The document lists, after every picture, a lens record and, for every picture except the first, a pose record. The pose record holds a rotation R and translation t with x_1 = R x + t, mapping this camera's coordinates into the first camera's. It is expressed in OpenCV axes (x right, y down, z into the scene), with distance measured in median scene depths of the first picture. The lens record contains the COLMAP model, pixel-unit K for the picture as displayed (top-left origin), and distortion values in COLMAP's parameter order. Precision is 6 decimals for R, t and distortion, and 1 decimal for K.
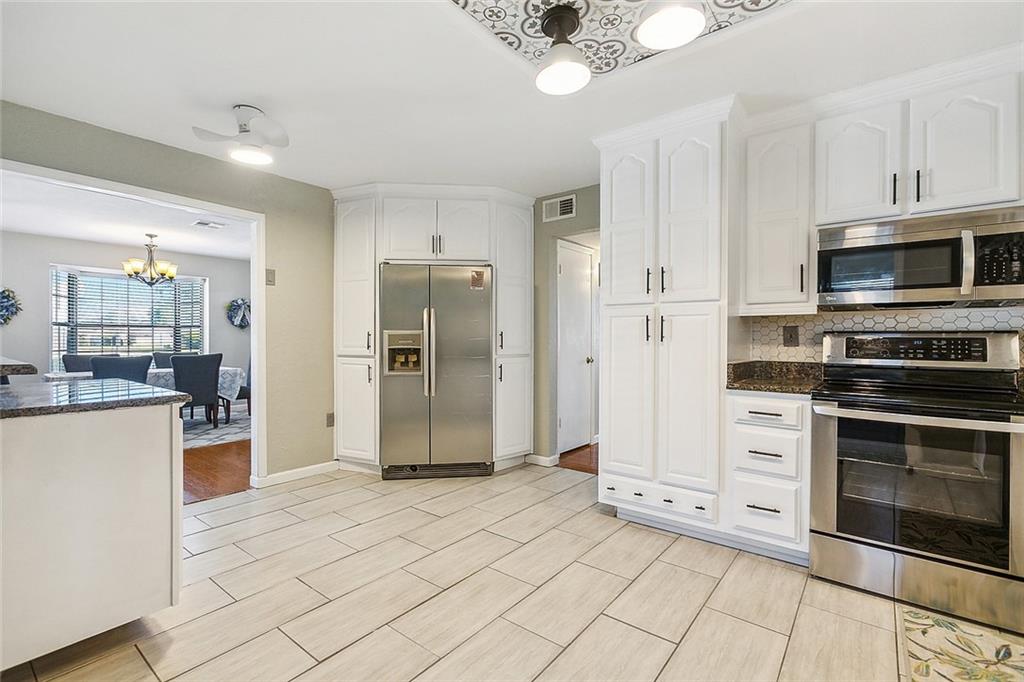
lens RADIAL K [[458.0, 0, 511.5], [0, 458.0, 336.4], [0, 0, 1]] dist [-0.013569, 0.010644]
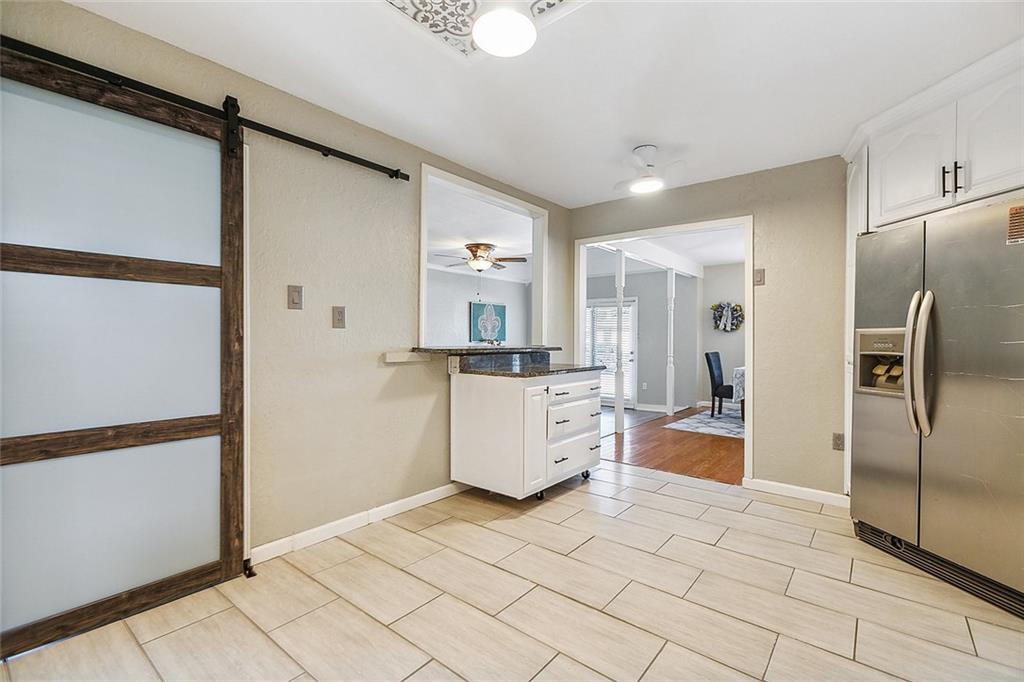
lens RADIAL K [[458.0, 0, 511.5], [0, 458.0, 336.4], [0, 0, 1]] dist [-0.013569, 0.010644]
pose [[-0.006937, -0.003756, -0.999969, 0.520482], [-0.003314, 0.999988, -0.003733, 0.003395], [0.999970, 0.003288, -0.006949, 0.550837]]
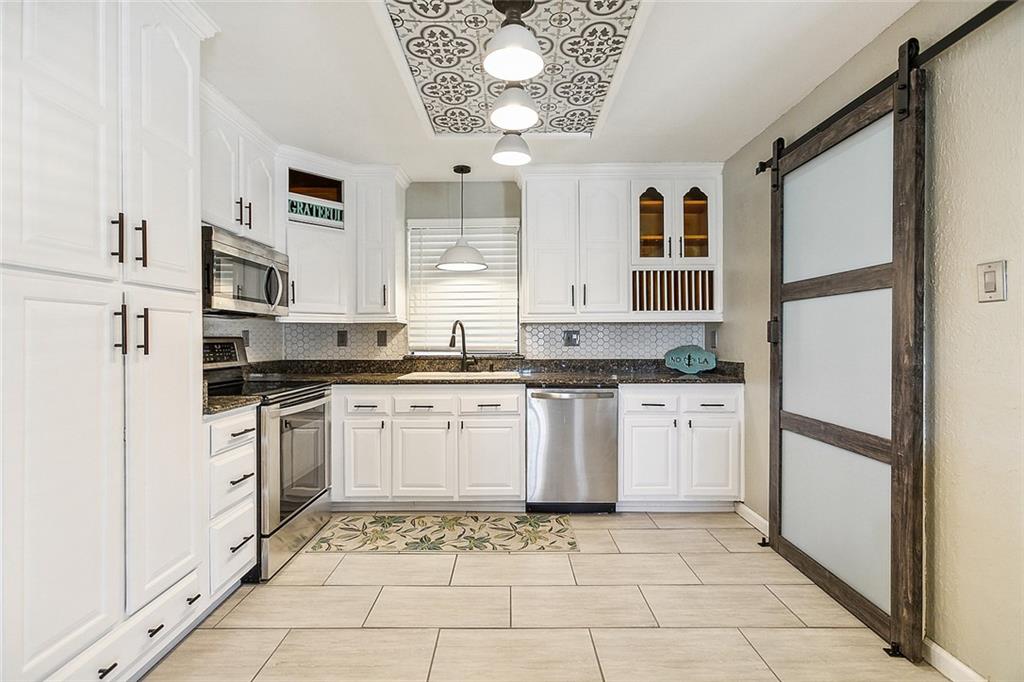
lens RADIAL K [[458.0, 0, 511.5], [0, 458.0, 336.4], [0, 0, 1]] dist [-0.013569, 0.010644]
pose [[-0.622145, 0.000087, 0.782902, -0.319261], [-0.001417, 0.999998, -0.001238, -0.009121], [-0.782900, -0.001879, -0.622144, 0.832490]]
